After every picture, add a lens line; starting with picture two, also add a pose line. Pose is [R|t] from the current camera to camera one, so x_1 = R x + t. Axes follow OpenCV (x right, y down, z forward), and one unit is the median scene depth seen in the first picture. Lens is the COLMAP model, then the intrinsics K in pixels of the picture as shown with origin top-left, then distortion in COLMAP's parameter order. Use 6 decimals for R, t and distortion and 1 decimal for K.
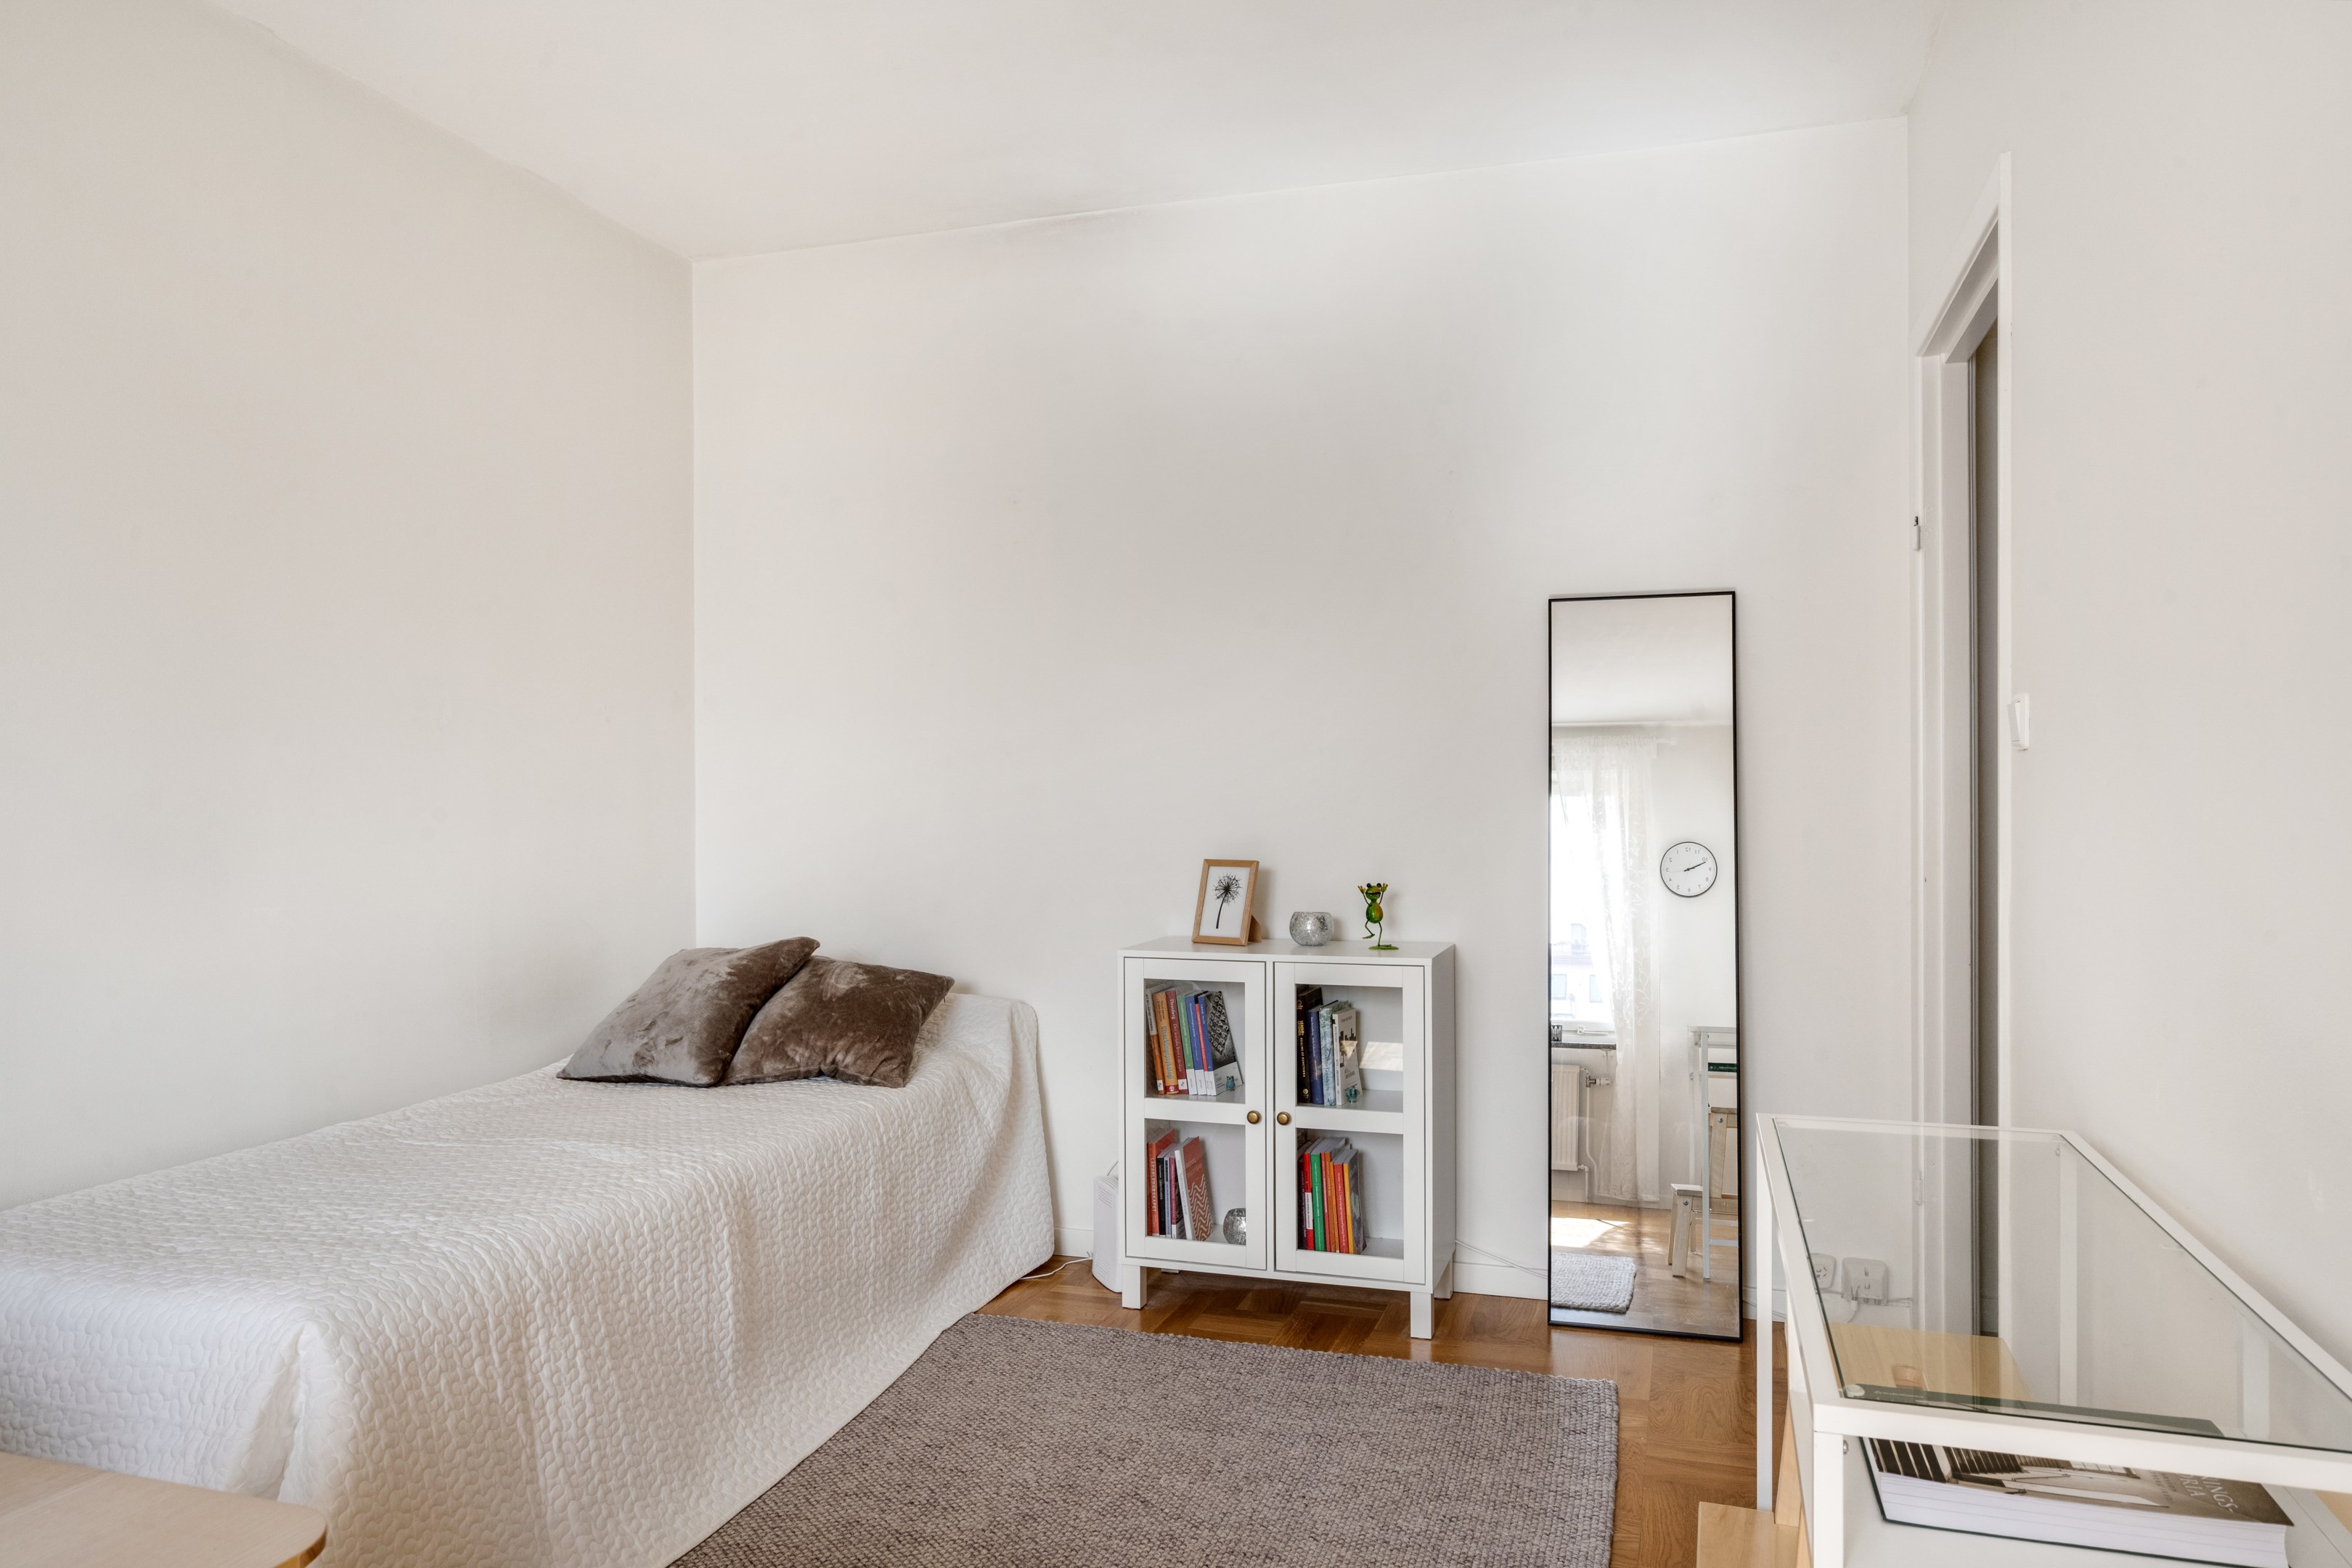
lens RADIAL K [[1568.6, 0, 1175.3], [0, 1568.6, 799.4], [0, 0, 1]] dist [0.002827, 0.000566]
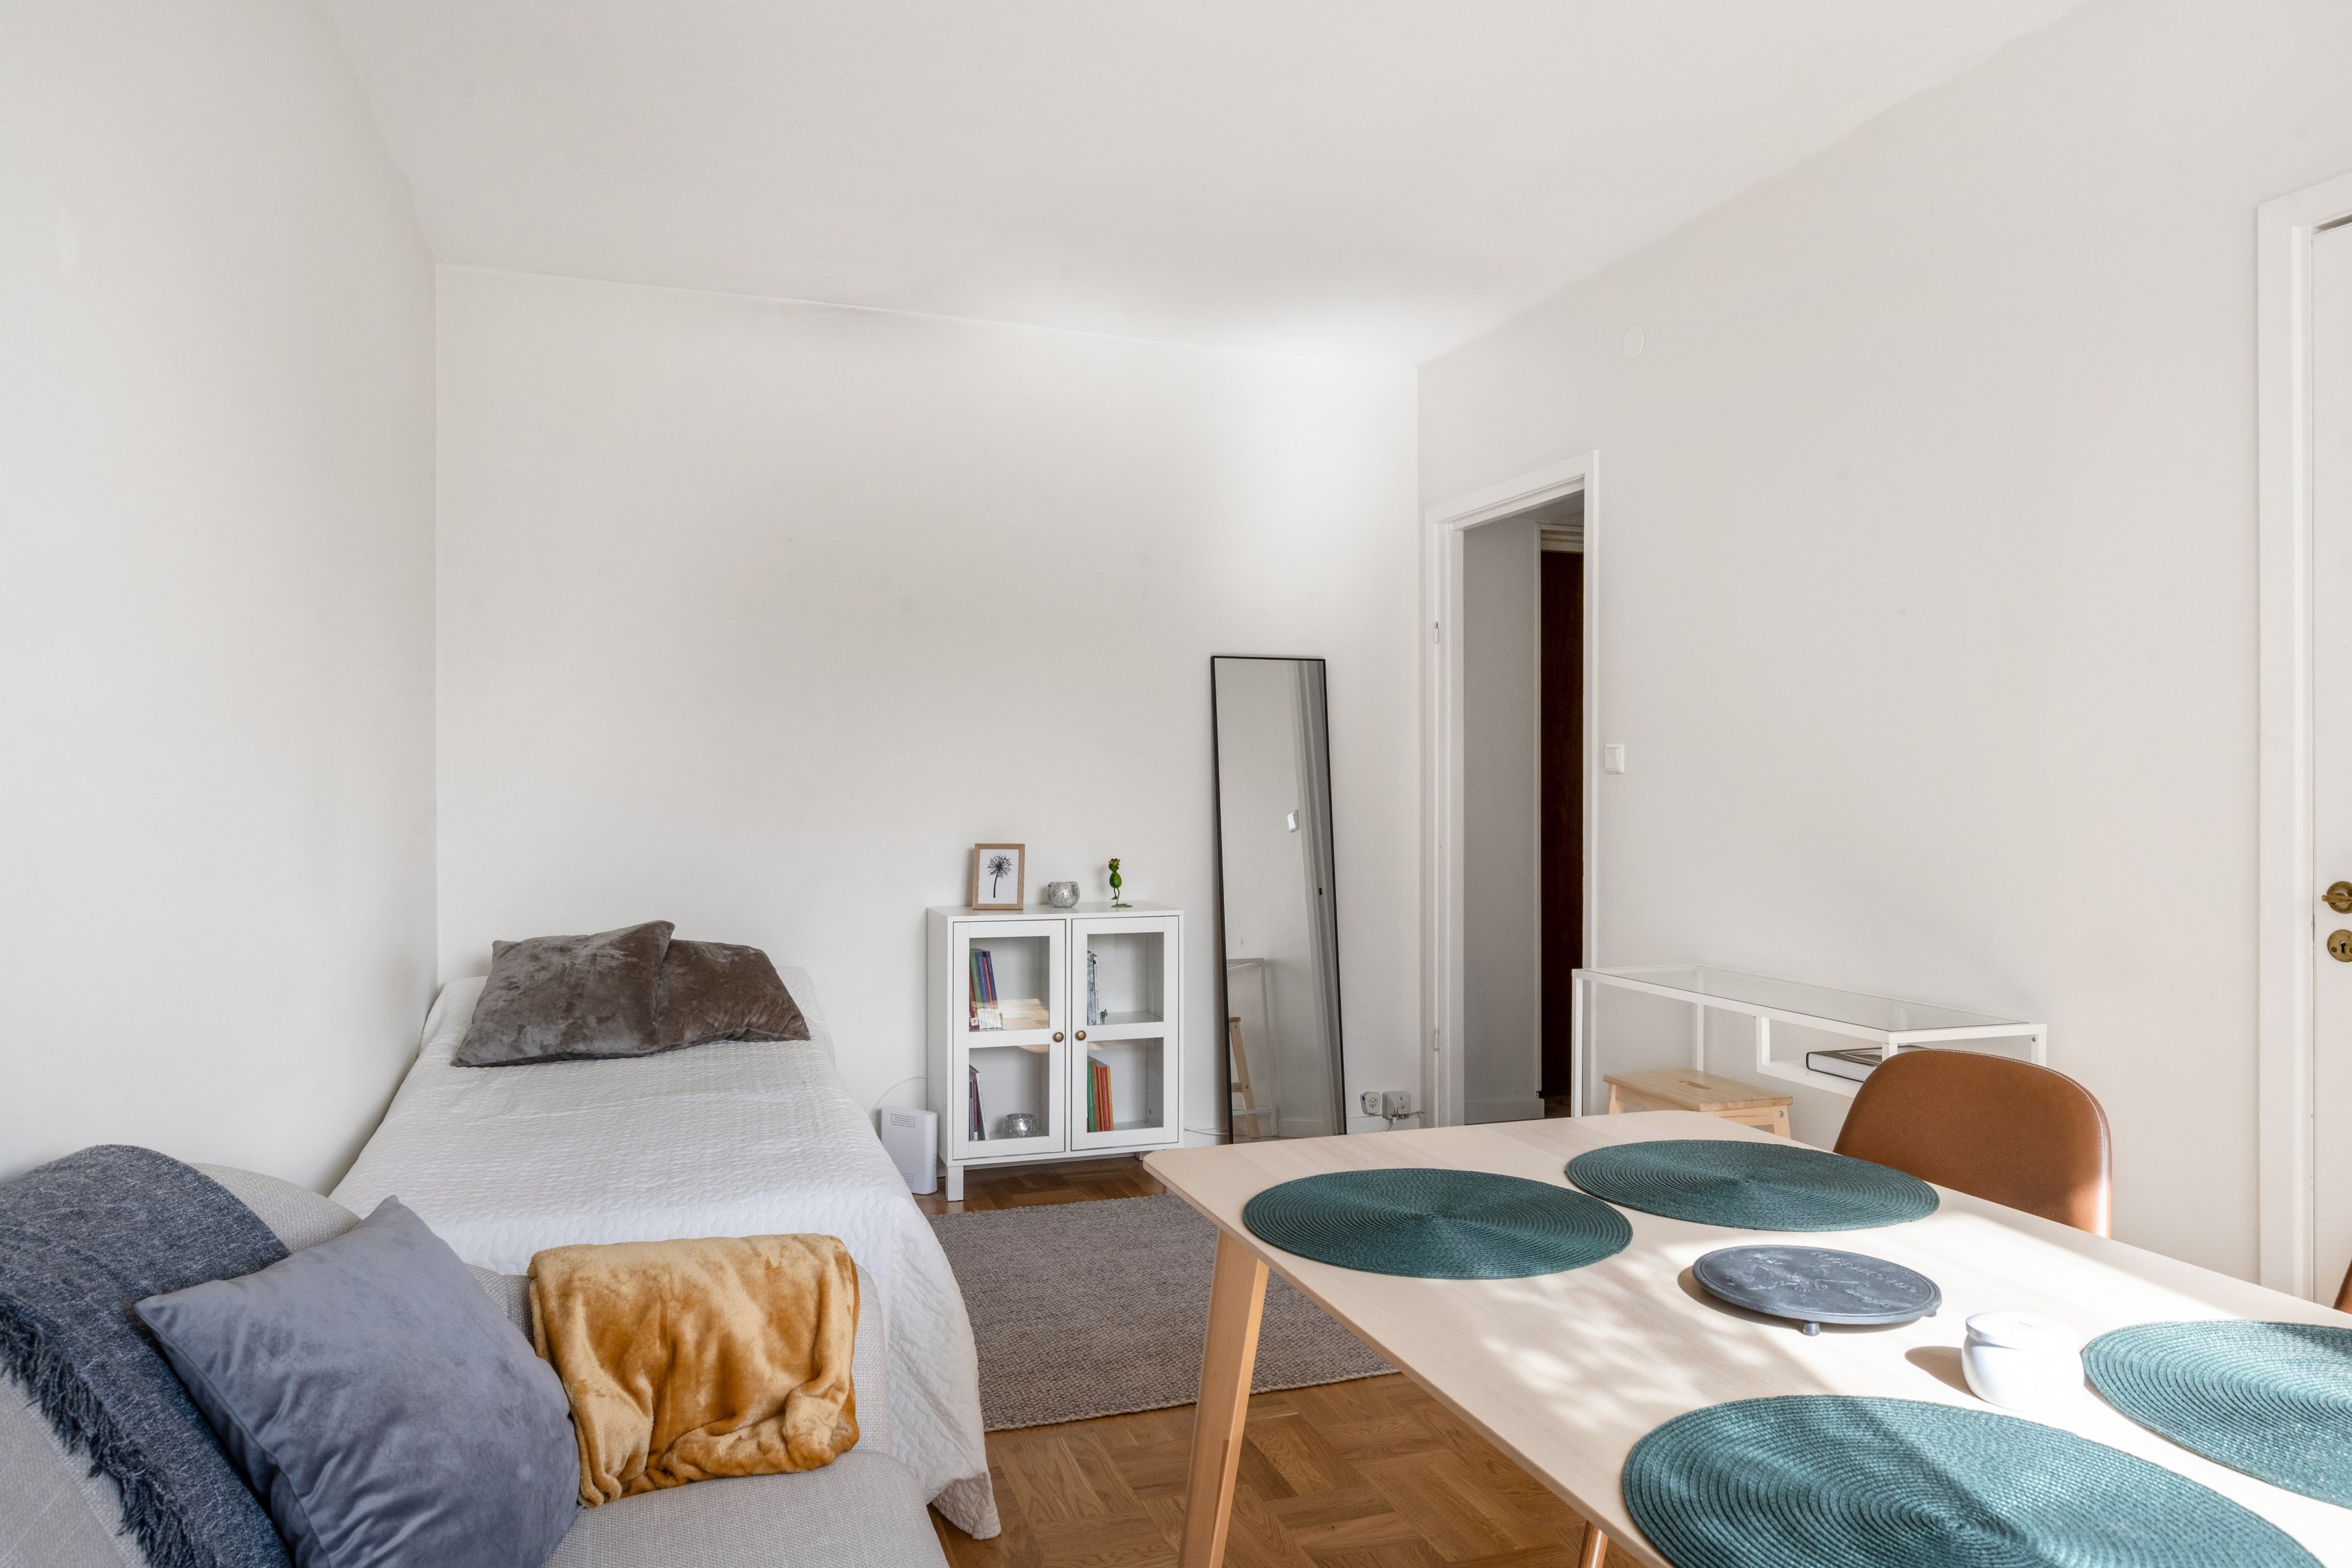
lens RADIAL K [[1569.3, 0, 1176.6], [0, 1569.3, 787.6], [0, 0, 1]] dist [-0.004780, -0.000381]
pose [[0.798099, 0.001498, 0.602525, -0.654837], [-0.003359, 0.999992, 0.001964, -0.010730], [-0.602517, -0.003592, 0.798098, -0.114242]]
